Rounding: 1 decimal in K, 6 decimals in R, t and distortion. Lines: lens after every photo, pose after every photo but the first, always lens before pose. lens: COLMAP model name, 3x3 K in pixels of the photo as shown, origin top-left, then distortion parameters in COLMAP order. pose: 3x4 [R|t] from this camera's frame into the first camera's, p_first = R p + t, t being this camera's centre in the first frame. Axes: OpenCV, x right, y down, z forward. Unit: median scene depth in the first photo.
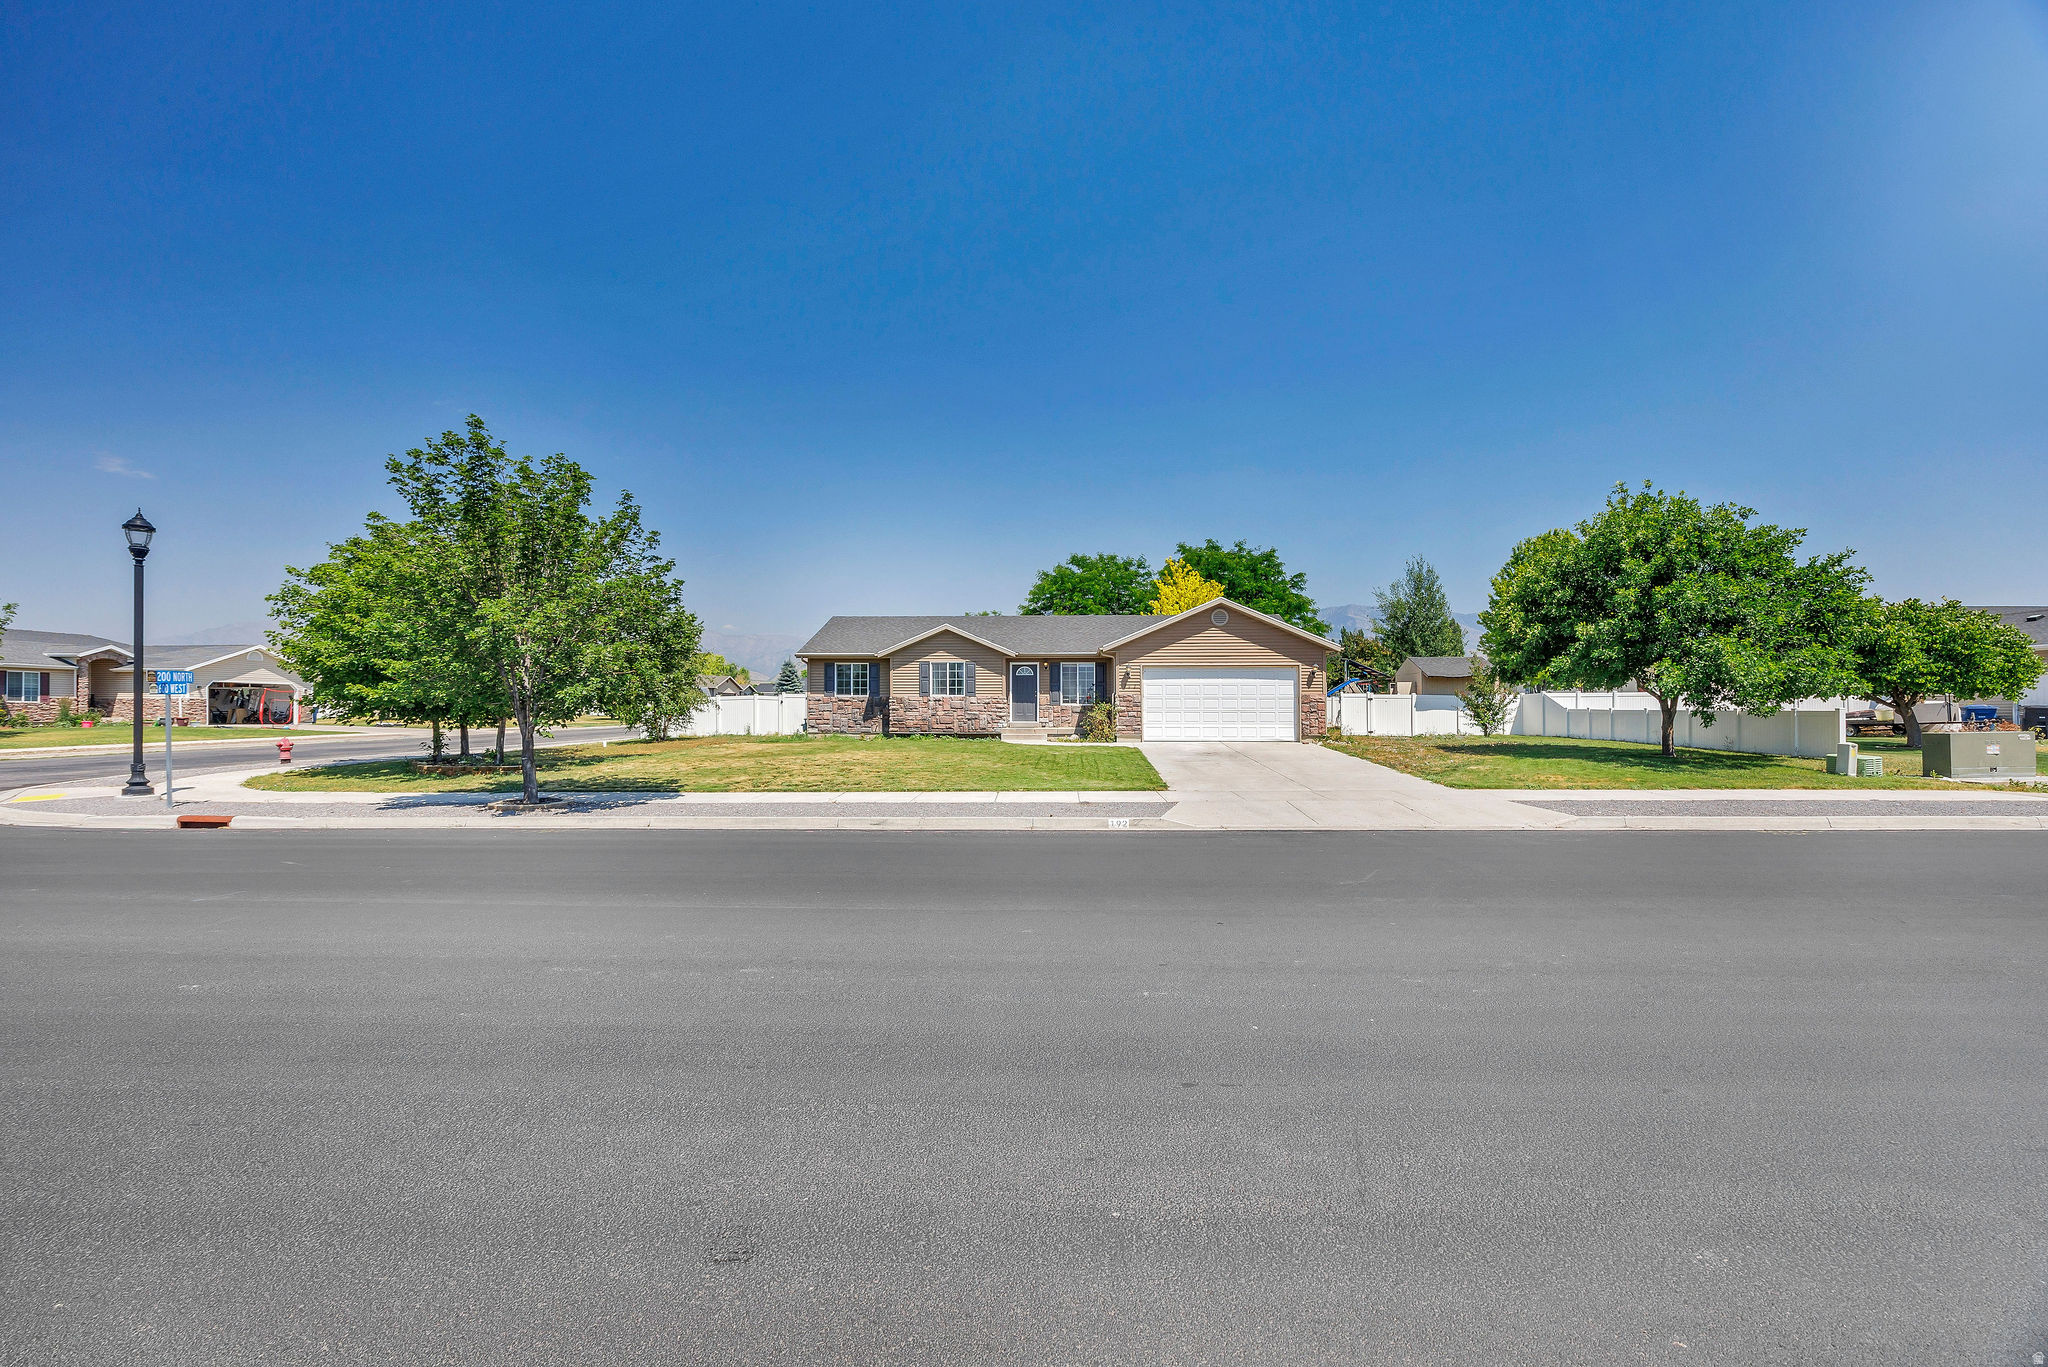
lens RADIAL K [[820.0, 0, 1024.0], [0, 820.0, 683.5], [0, 0, 1]] dist [-0.000624, 0.000034]
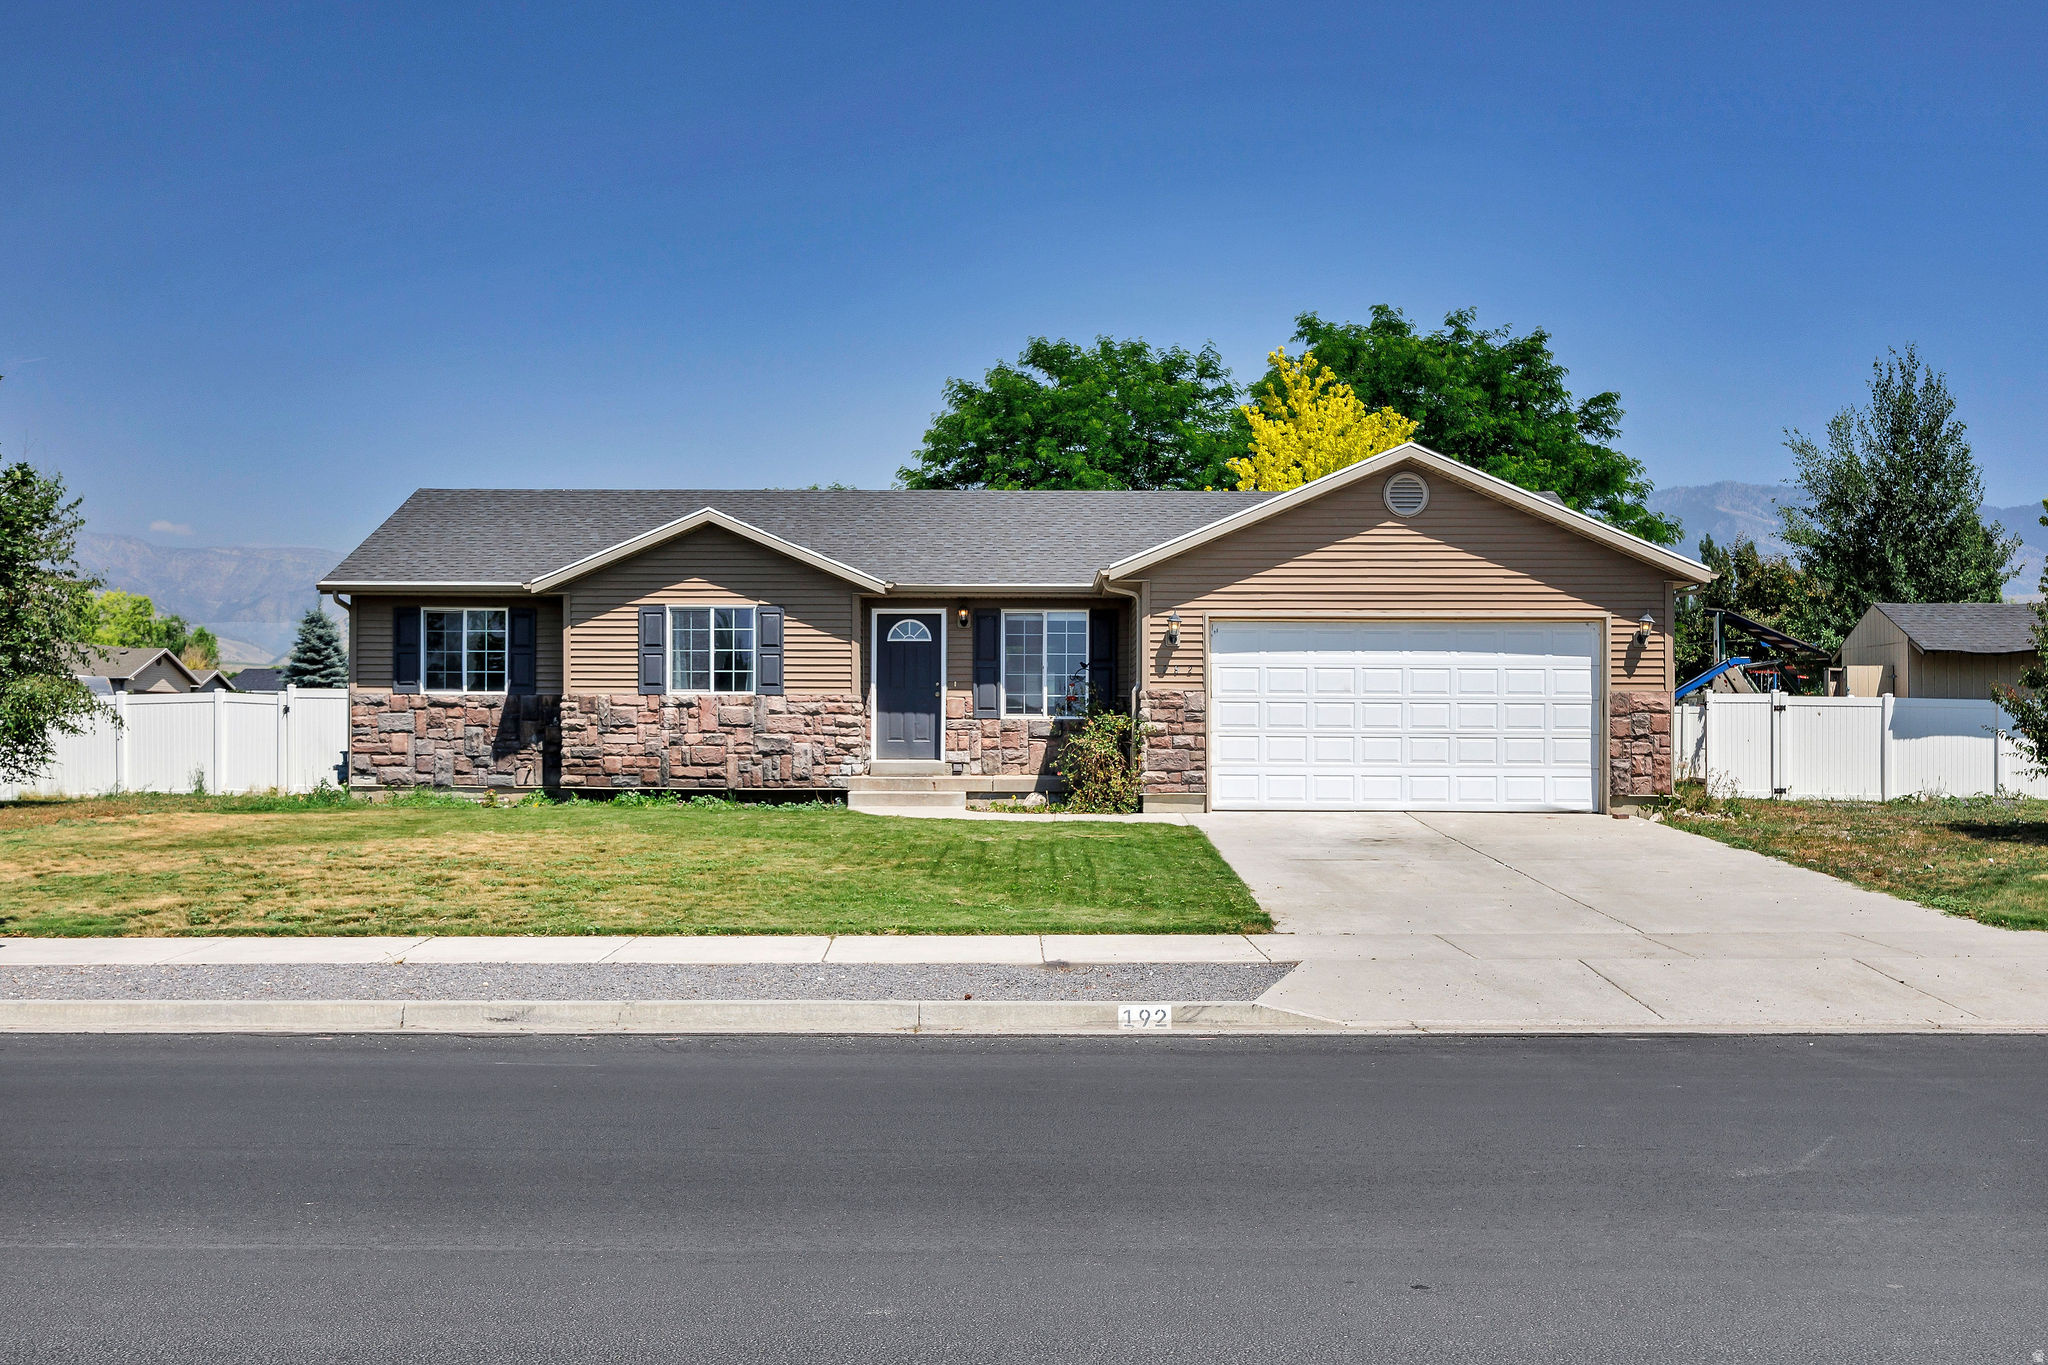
lens RADIAL K [[2046.4, 0, 975.5], [0, 2046.4, 702.4], [0, 0, 1]] dist [-0.004297, 0.028123]
pose [[0.999554, 0.004159, 0.029568, 0.003633], [-0.004572, 0.999893, 0.013921, 0.005079], [-0.029506, -0.014050, 0.999466, 0.023581]]
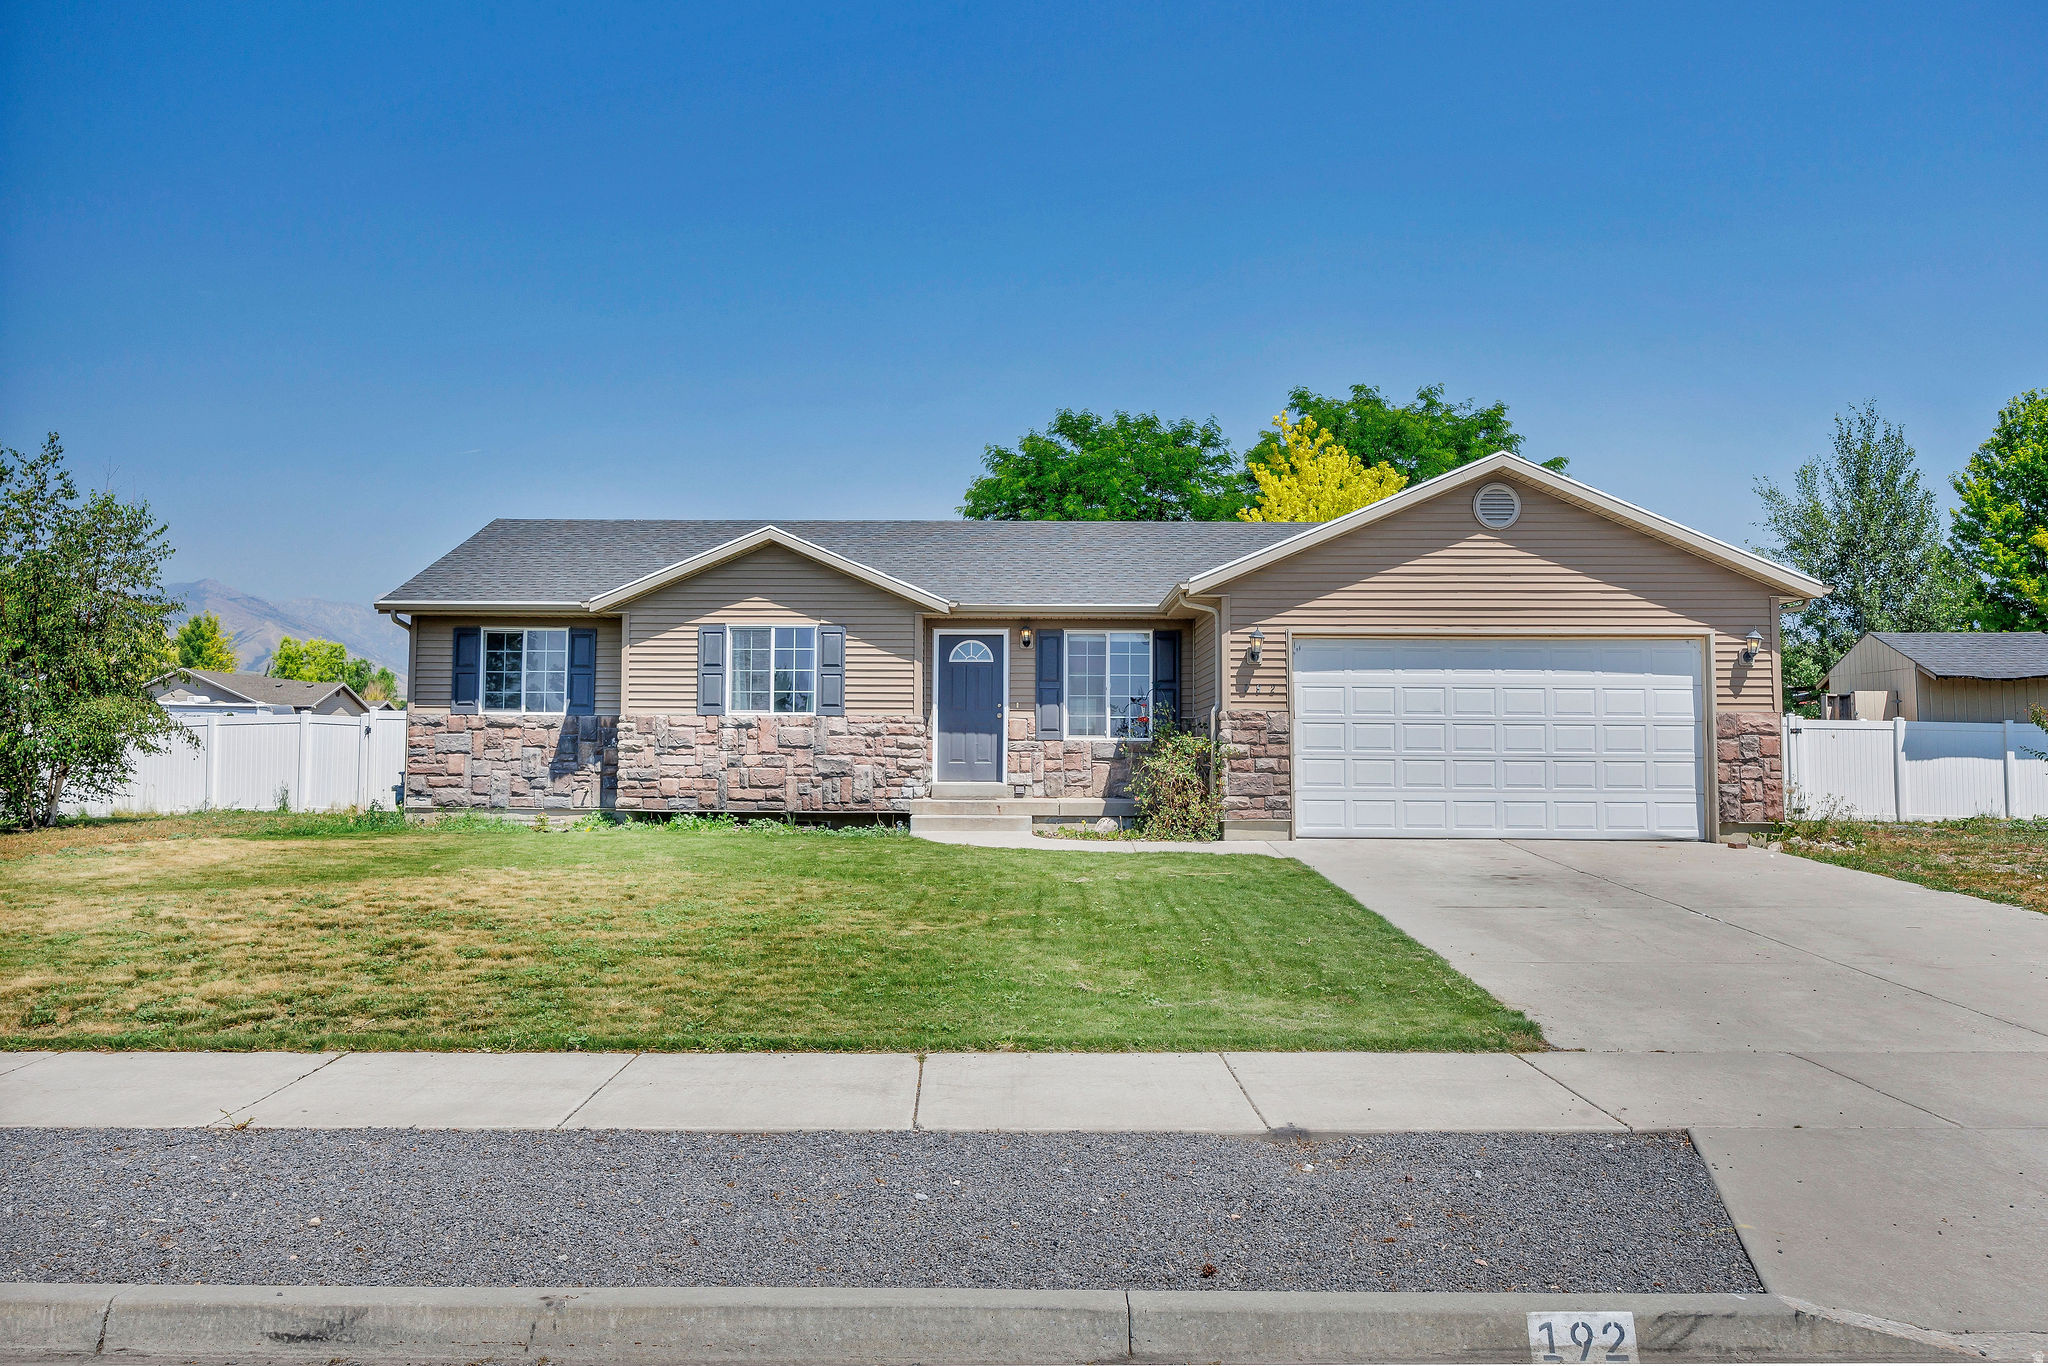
lens RADIAL K [[1511.5, 0, 986.0], [0, 1511.5, 618.6], [0, 0, 1]] dist [-0.003287, -0.000480]
pose [[0.999440, 0.008015, 0.032476, -0.015521], [-0.006102, 0.998264, -0.058584, 0.010997], [-0.032889, 0.058353, 0.997754, 0.282190]]
